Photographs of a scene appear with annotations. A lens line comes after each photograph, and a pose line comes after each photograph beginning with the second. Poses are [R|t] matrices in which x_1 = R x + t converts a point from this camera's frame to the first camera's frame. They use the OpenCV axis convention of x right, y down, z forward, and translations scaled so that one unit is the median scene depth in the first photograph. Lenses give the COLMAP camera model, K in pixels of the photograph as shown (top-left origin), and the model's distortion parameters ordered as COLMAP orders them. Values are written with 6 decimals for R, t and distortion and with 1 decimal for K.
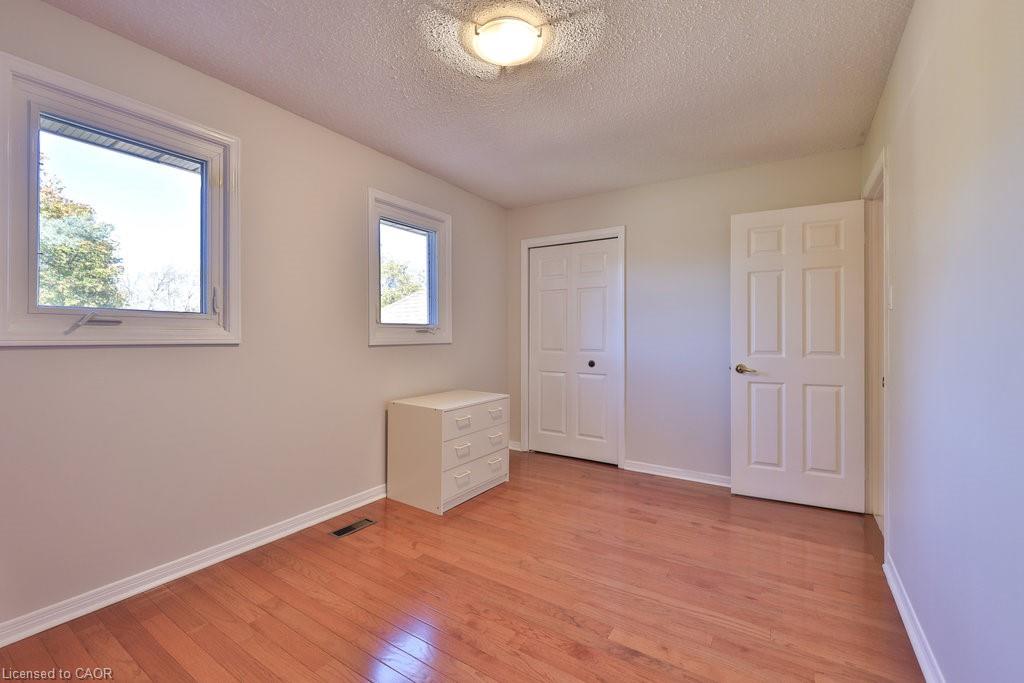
lens RADIAL K [[437.7, 0, 514.3], [0, 437.7, 336.6], [0, 0, 1]] dist [-0.006611, 0.001083]
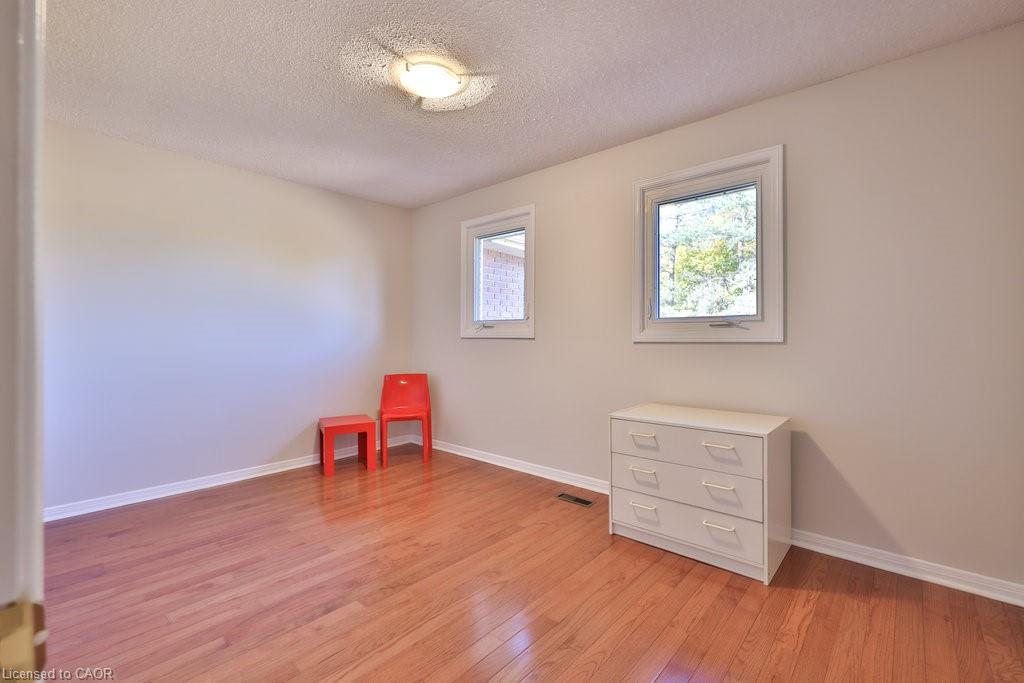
lens RADIAL K [[437.7, 0, 487.9], [0, 437.7, 338.2], [0, 0, 1]] dist [-0.006611, 0.001083]
pose [[-0.175527, 0.001112, -0.984474, 0.882016], [-0.001493, 0.999998, 0.001396, 0.014709], [0.984474, 0.001715, -0.175525, 1.076059]]
